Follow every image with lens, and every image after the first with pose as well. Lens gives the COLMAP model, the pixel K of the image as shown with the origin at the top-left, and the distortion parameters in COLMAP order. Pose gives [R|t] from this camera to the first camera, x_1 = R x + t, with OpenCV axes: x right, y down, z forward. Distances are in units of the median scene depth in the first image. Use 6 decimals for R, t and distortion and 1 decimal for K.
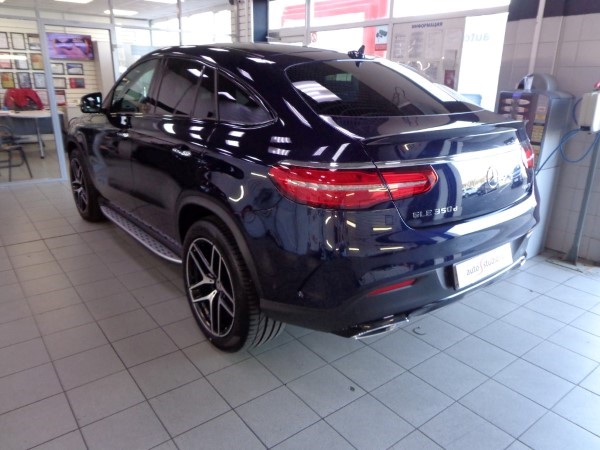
lens RADIAL K [[447.5, 0, 301.3], [0, 447.5, 223.8], [0, 0, 1]] dist [0.009882, -0.002900]
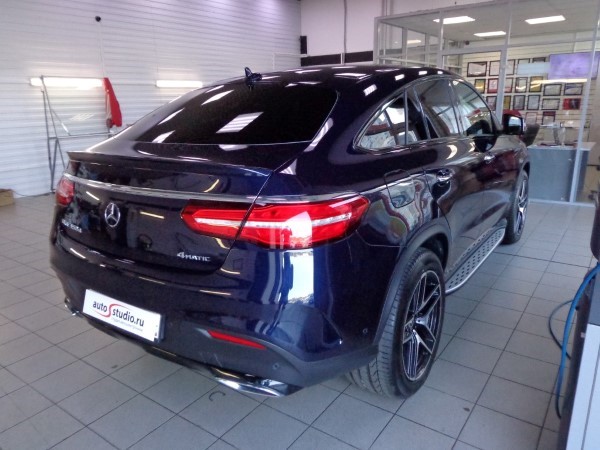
lens RADIAL K [[447.5, 0, 301.3], [0, 447.5, 223.8], [0, 0, 1]] dist [0.009882, -0.002900]
pose [[0.281006, 0.231141, -0.931456, 0.286722], [-0.269238, 0.950574, 0.154660, -0.068687], [0.921166, 0.207323, 0.329349, 0.224224]]
